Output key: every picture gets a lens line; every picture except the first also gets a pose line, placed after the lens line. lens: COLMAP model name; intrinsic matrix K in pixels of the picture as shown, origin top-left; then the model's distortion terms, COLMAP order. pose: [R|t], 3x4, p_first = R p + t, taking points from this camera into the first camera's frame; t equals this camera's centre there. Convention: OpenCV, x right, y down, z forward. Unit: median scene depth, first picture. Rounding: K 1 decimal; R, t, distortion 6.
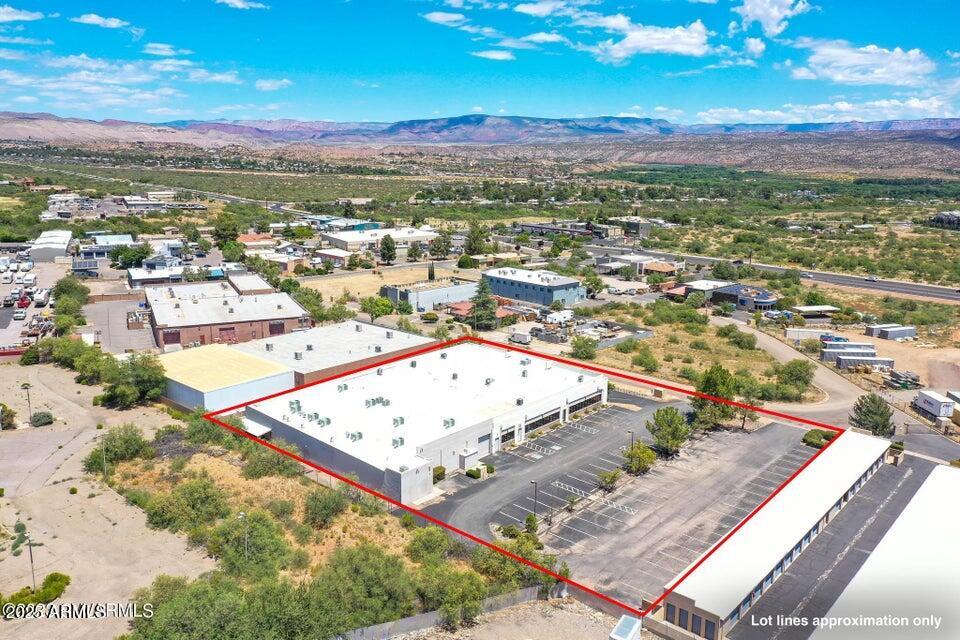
lens RADIAL K [[750.6, 0, 471.8], [0, 750.6, 314.2], [0, 0, 1]] dist [0.020738, -0.004788]
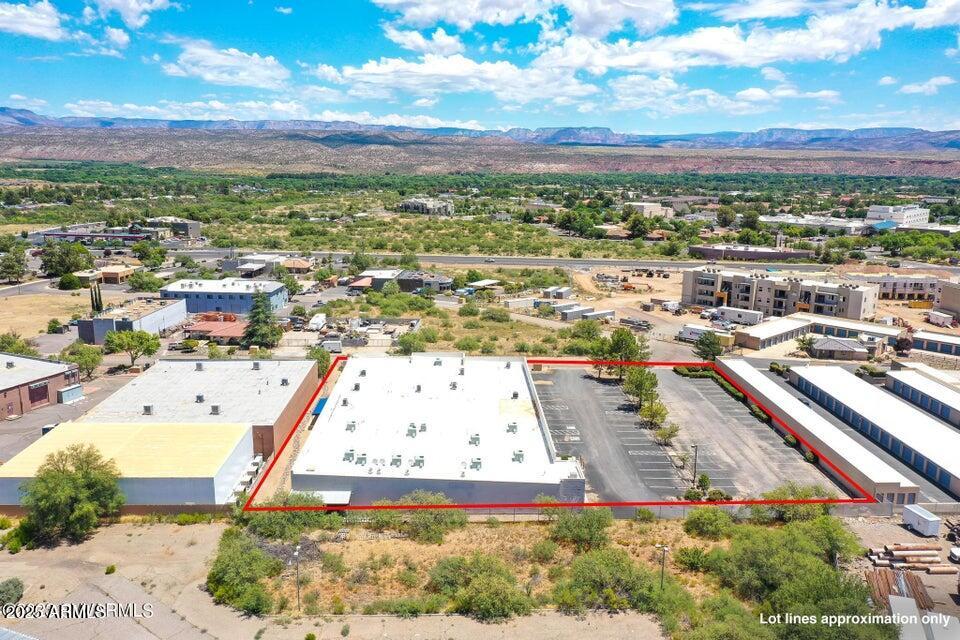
lens RADIAL K [[750.6, 0, 476.8], [0, 750.6, 326.7], [0, 0, 1]] dist [0.020738, -0.004788]
pose [[0.724417, -0.154310, 0.671870, -0.614899], [0.140462, 0.987219, 0.075289, -0.054754], [-0.674901, 0.039832, 0.736833, 0.285187]]
